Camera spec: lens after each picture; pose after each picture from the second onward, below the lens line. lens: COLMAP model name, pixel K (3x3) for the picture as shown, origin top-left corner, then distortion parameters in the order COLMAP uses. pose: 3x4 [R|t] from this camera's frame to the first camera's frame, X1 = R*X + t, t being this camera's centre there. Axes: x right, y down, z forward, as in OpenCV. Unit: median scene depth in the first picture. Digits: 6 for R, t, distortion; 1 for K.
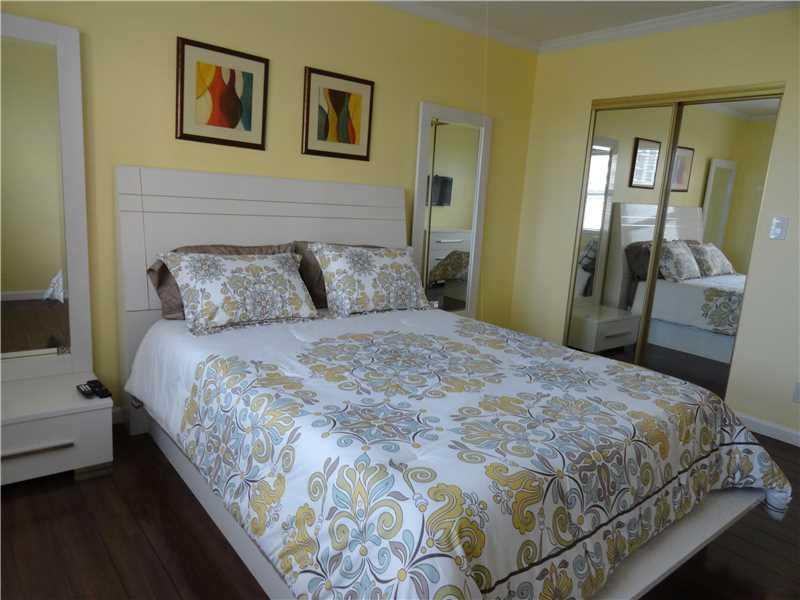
lens RADIAL K [[547.2, 0, 400.0], [0, 547.2, 300.0], [0, 0, 1]] dist [0.000417, 0.004549]
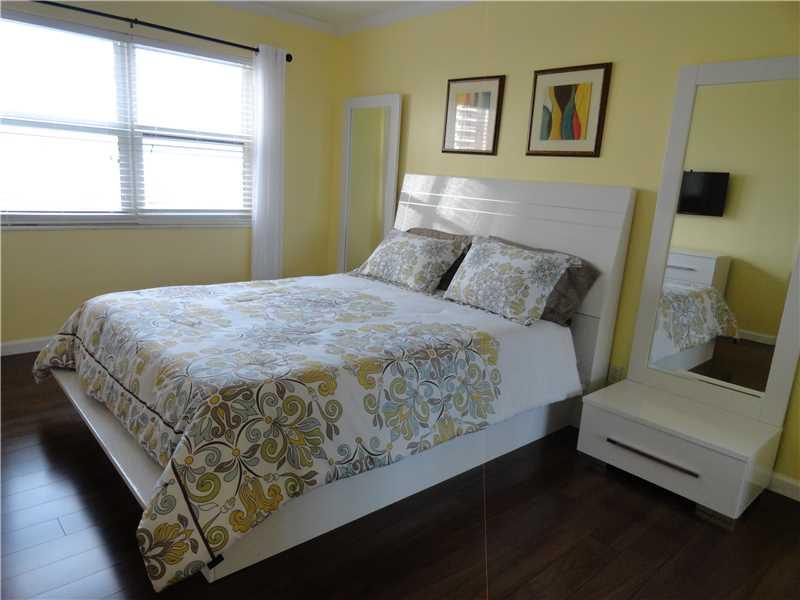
lens RADIAL K [[547.2, 0, 400.0], [0, 547.2, 300.0], [0, 0, 1]] dist [0.000417, 0.004549]
pose [[0.060013, 0.156398, -0.985869, 0.871466], [-0.254562, 0.957391, 0.136385, -0.086063], [0.965192, 0.242780, 0.097269, 0.736394]]
